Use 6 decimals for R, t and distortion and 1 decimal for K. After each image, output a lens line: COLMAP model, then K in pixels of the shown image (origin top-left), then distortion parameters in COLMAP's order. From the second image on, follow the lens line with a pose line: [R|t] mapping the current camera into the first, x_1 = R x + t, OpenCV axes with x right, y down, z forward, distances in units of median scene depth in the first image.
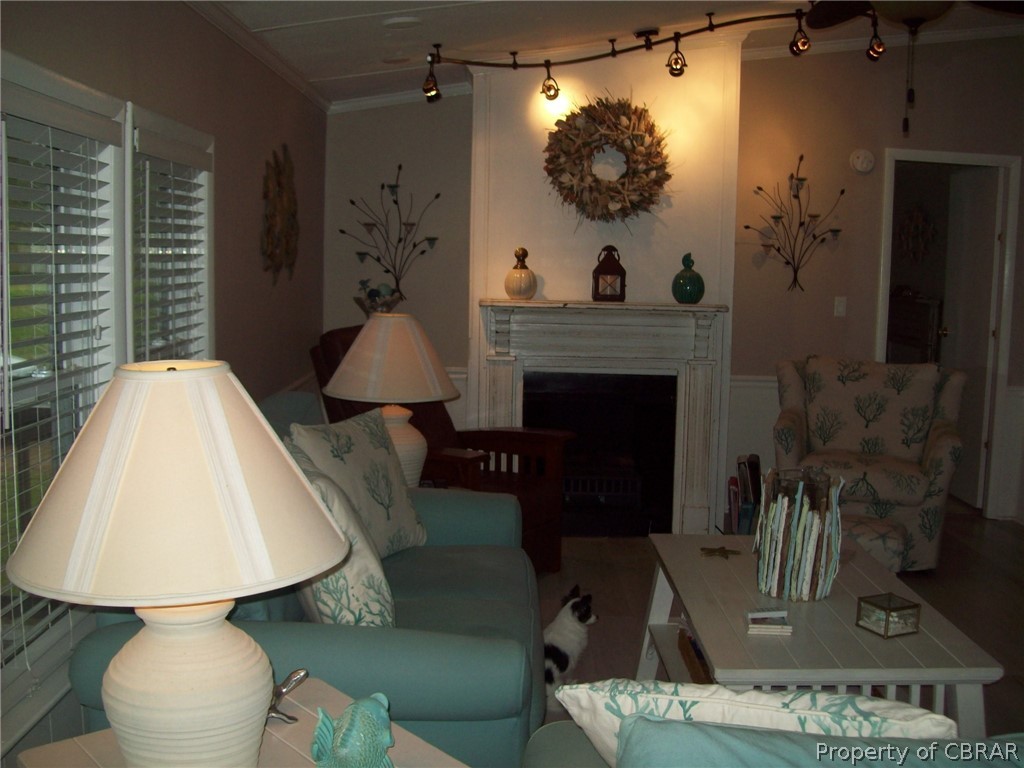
lens RADIAL K [[1099.6, 0, 538.9], [0, 1099.6, 381.0], [0, 0, 1]] dist [-0.126588, 0.000000]
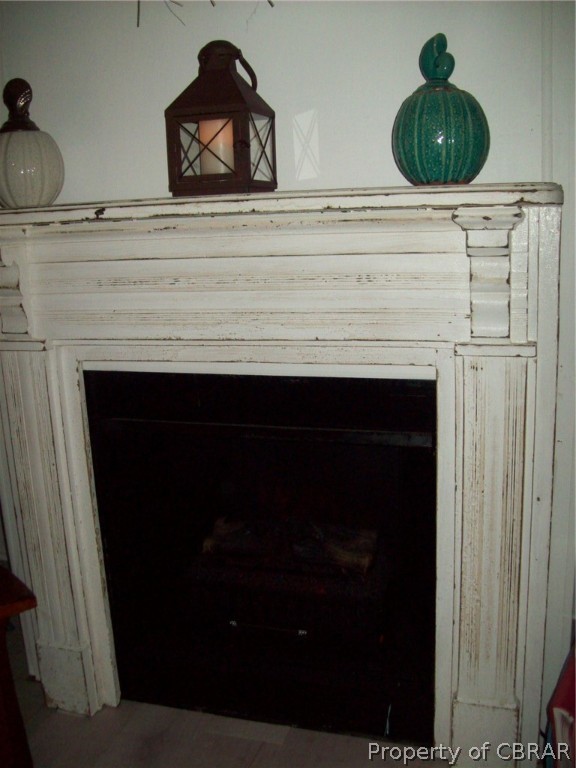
lens RADIAL K [[824.7, 0, 285.1], [0, 824.7, 385.2], [0, 0, 1]] dist [-0.126588, 0.000000]
pose [[0.949032, 0.005746, -0.315127, 0.171804], [0.036970, 0.990902, 0.129407, -0.043545], [0.313004, -0.134462, 0.940185, 0.741628]]
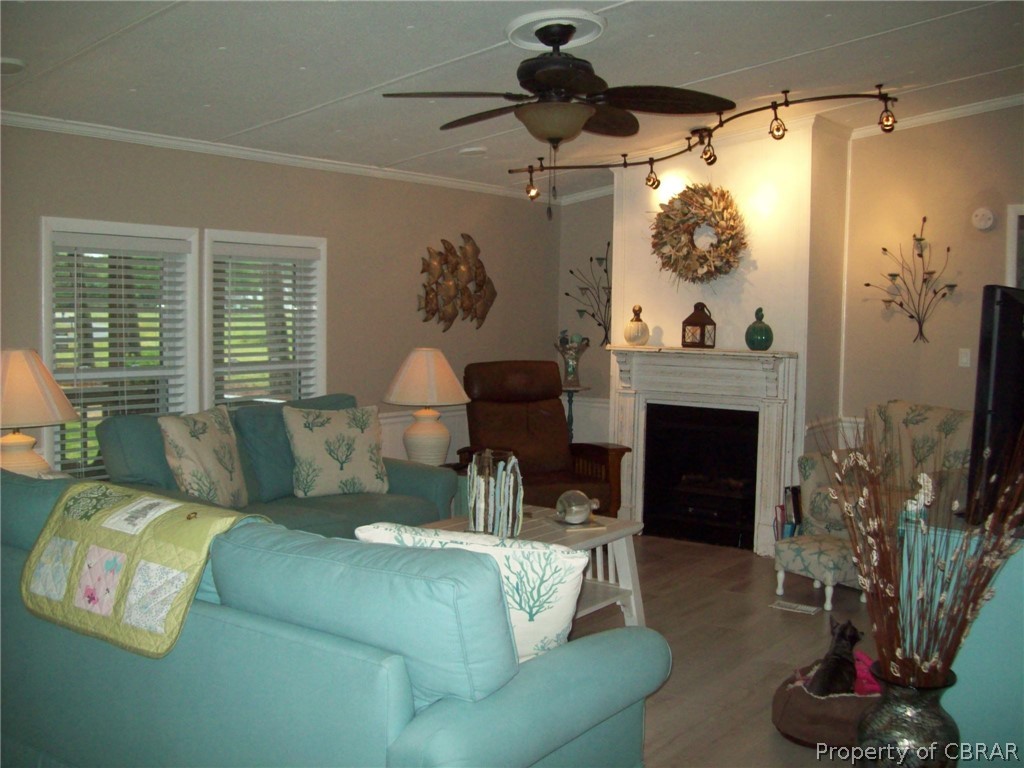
lens RADIAL K [[1099.6, 0, 517.8], [0, 1099.6, 387.1], [0, 0, 1]] dist [-0.126588, 0.000000]
pose [[0.799045, 0.031376, -0.600452, 0.643828], [-0.064222, 0.997378, -0.033346, 0.025368], [0.597832, 0.065207, 0.798965, -0.097160]]
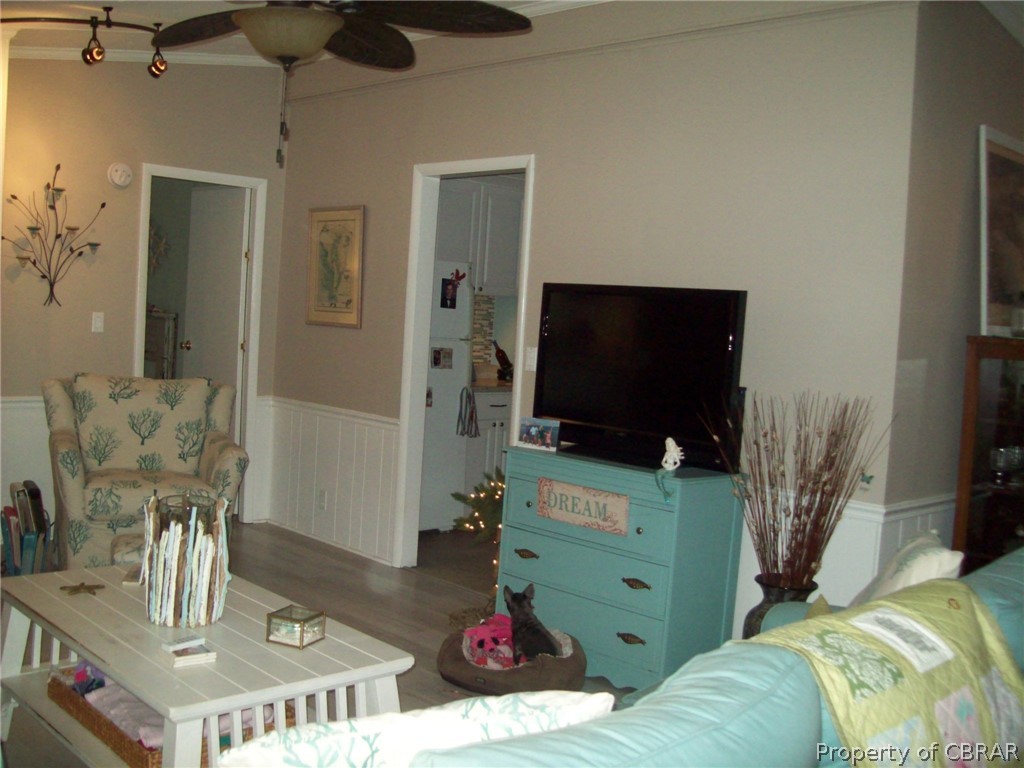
lens RADIAL K [[1099.6, 0, 517.2], [0, 1099.6, 385.7], [0, 0, 1]] dist [-0.126588, 0.000000]
pose [[0.743959, -0.034718, 0.667323, -0.105077], [0.036466, 0.999271, 0.011334, -0.009869], [-0.667229, 0.015903, 0.744683, 0.034585]]
